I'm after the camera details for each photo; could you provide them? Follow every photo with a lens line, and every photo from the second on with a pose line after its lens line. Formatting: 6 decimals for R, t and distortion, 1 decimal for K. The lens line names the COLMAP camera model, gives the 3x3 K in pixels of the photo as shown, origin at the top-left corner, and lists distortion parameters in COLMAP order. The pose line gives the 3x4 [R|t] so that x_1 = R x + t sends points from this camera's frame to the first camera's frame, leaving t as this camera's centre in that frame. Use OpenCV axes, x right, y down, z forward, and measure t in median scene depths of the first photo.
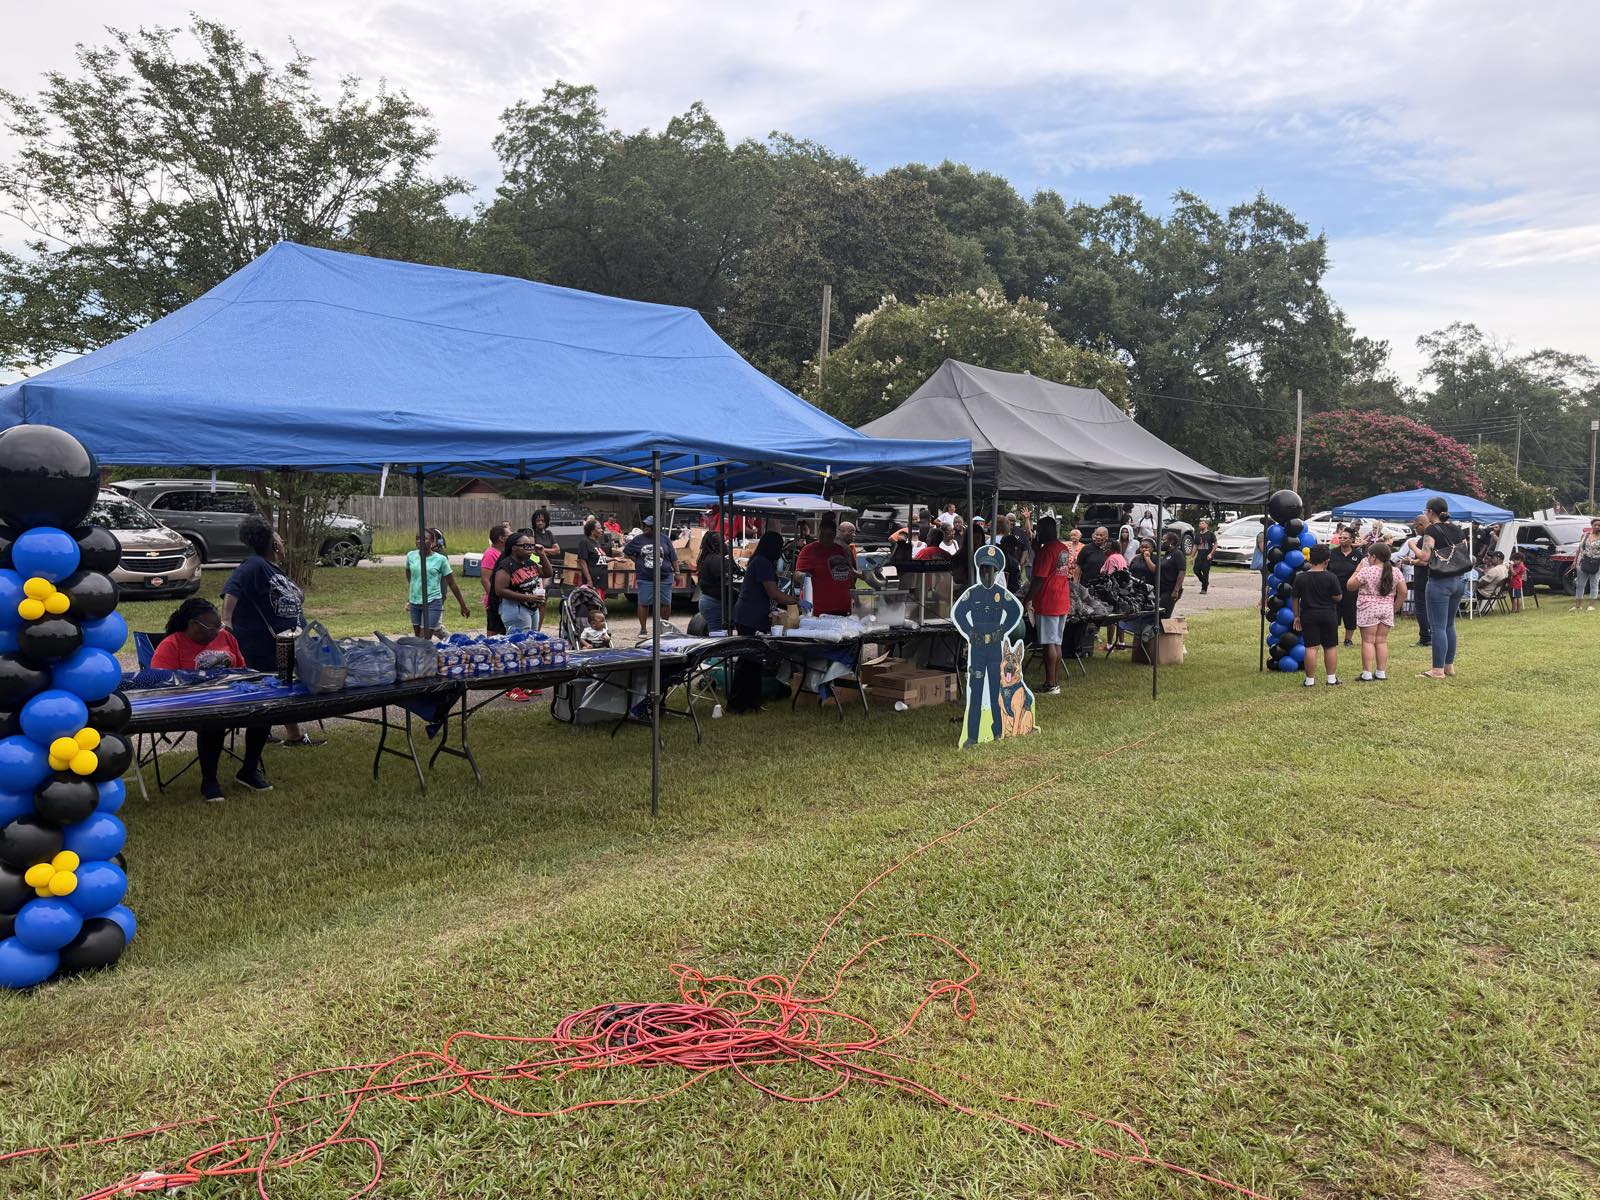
lens RADIAL K [[1137.9, 0, 808.1], [0, 1137.9, 605.1], [0, 0, 1]] dist [0.057802, -0.067214]
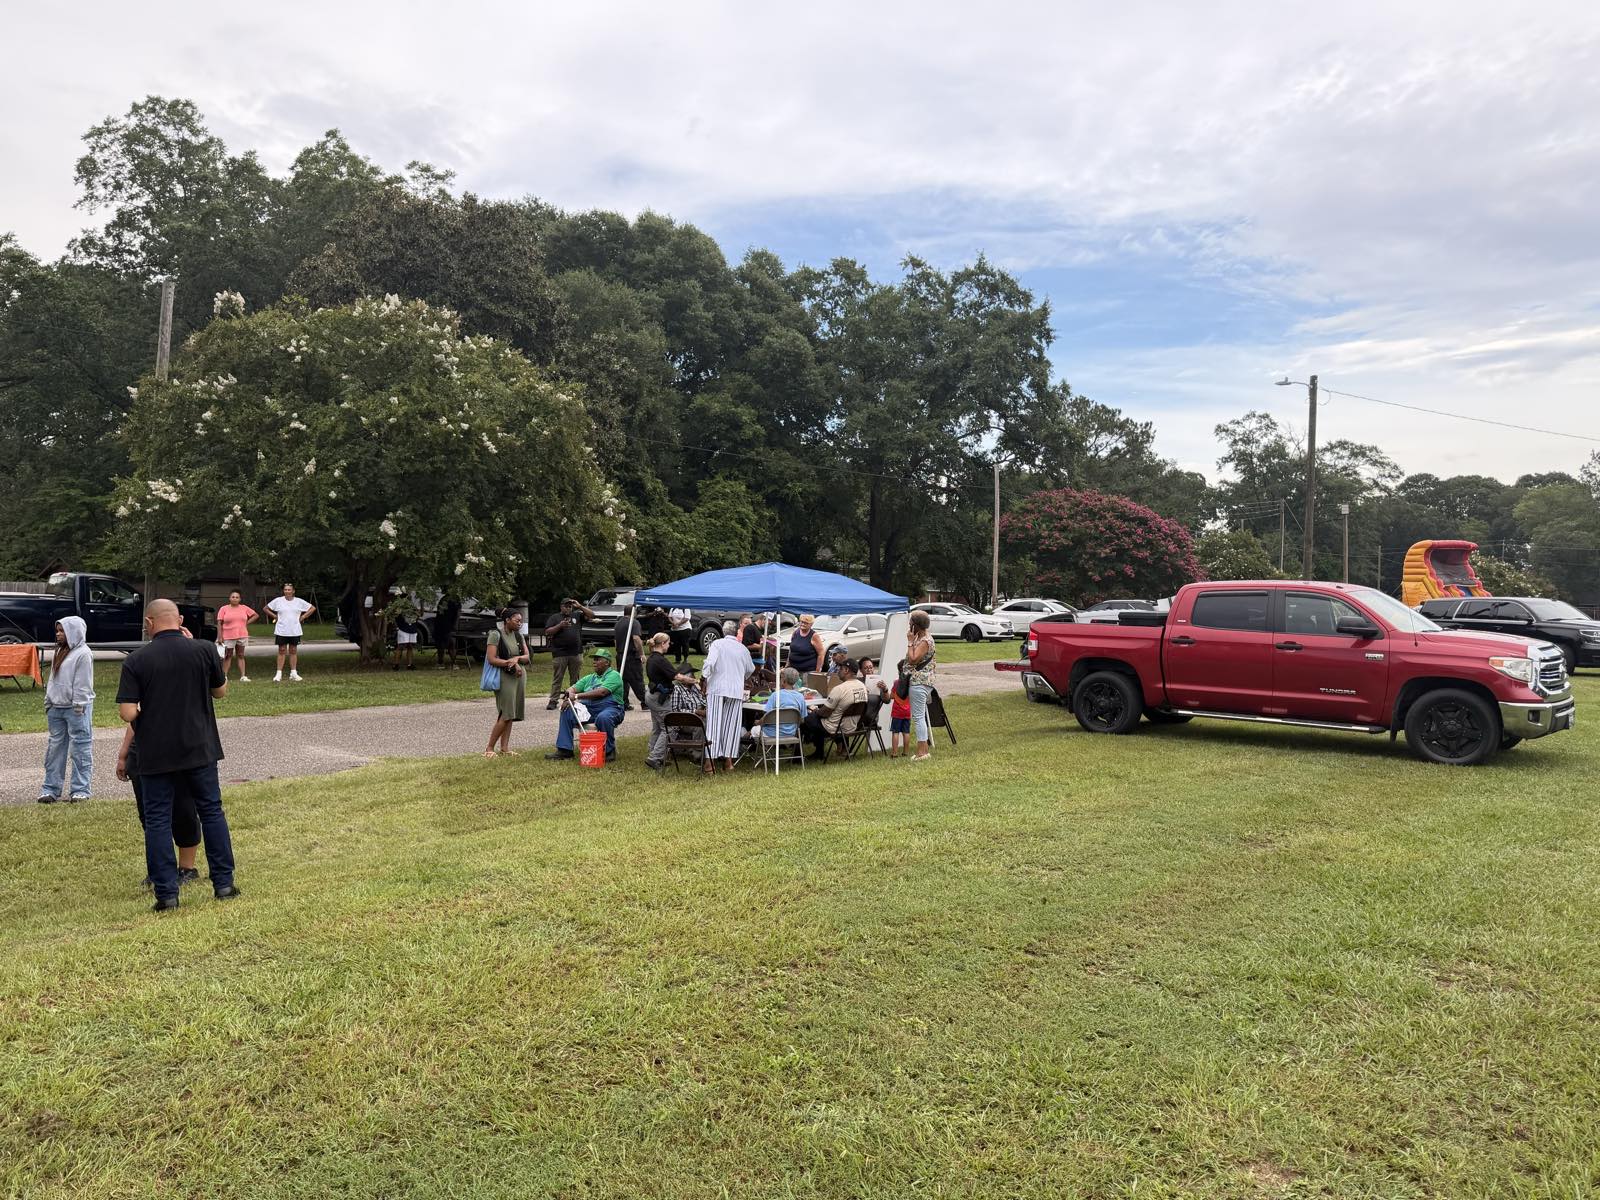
lens RADIAL K [[1137.9, 0, 819.4], [0, 1137.9, 605.7], [0, 0, 1]] dist [0.057802, -0.067214]
pose [[0.994752, -0.001360, 0.102304, 0.172329], [0.009305, 0.996970, -0.077223, -0.009367], [-0.101889, 0.077770, 0.991751, 0.126553]]
